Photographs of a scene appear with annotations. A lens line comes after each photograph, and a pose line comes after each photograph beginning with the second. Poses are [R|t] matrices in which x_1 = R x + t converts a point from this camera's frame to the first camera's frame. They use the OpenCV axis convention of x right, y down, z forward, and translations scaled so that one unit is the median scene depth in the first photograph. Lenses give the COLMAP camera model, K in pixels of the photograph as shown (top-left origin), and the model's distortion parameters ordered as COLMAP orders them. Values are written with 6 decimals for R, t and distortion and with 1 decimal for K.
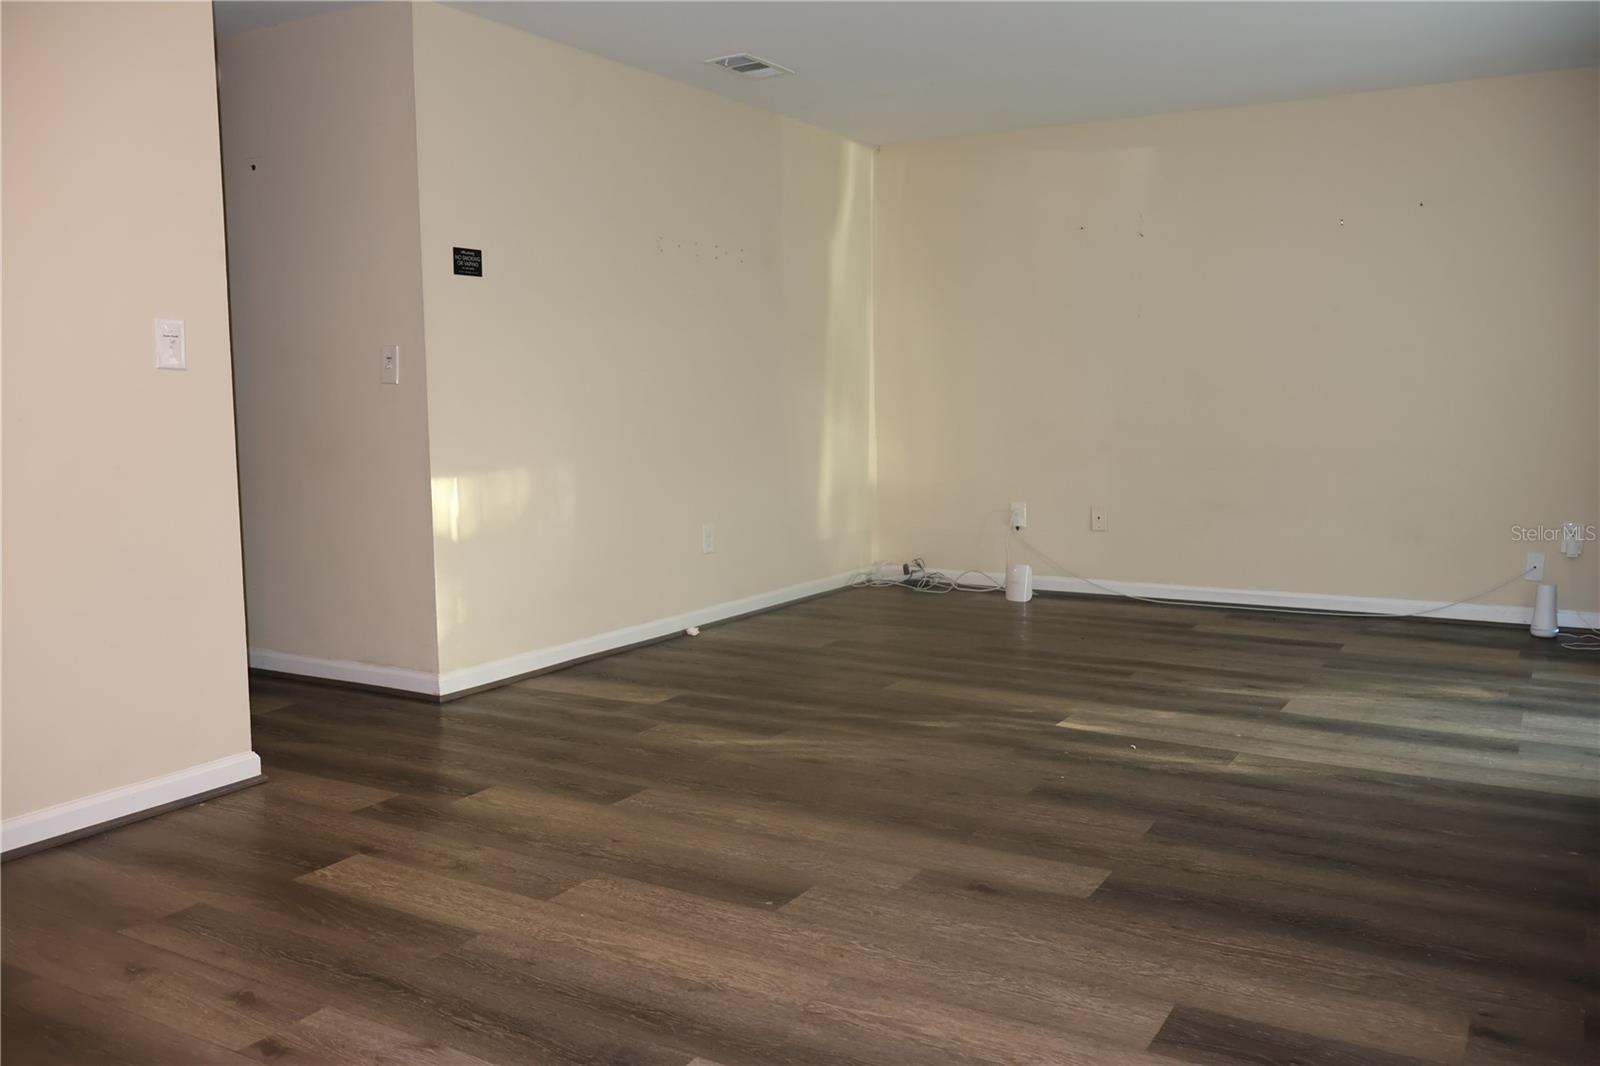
lens RADIAL K [[1337.0, 0, 800.0], [0, 1337.0, 533.0], [0, 0, 1]] dist [-0.000255, 0.004810]
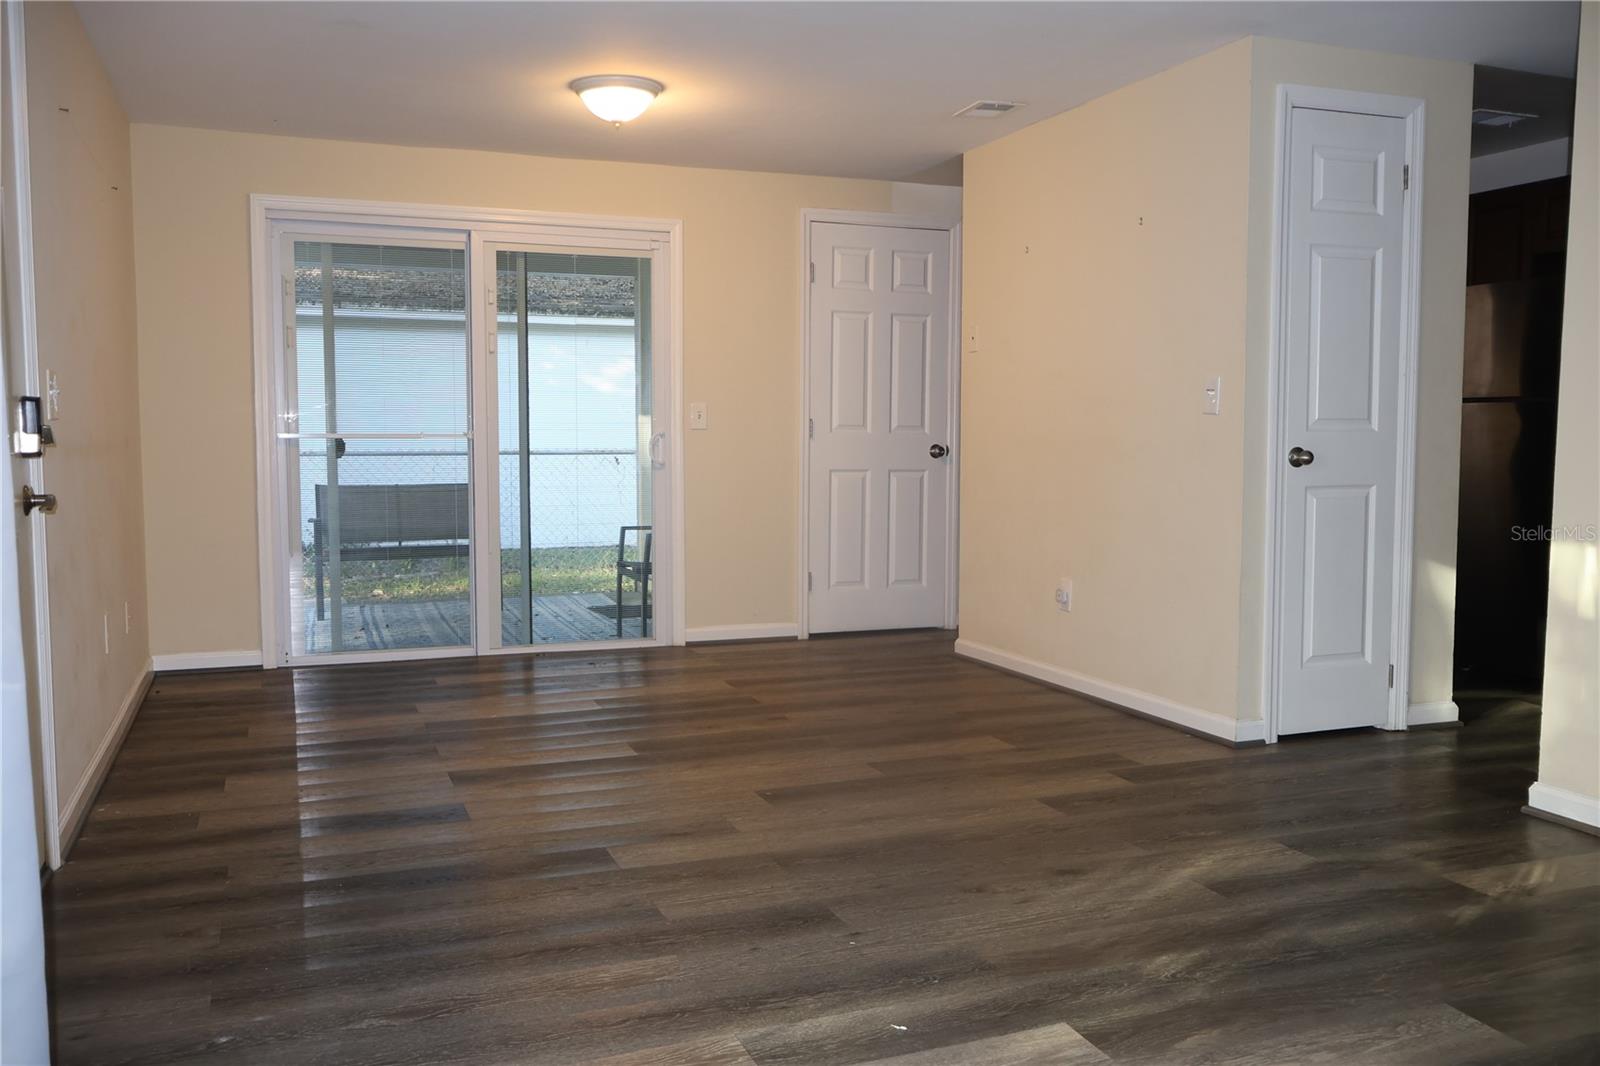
lens RADIAL K [[1337.0, 0, 800.0], [0, 1337.0, 533.0], [0, 0, 1]] dist [-0.000255, 0.004810]
pose [[-0.617381, 0.068238, -0.783699, 0.800127], [-0.082877, 0.985044, 0.151059, -0.162213], [0.782286, 0.158212, -0.602493, 1.401416]]
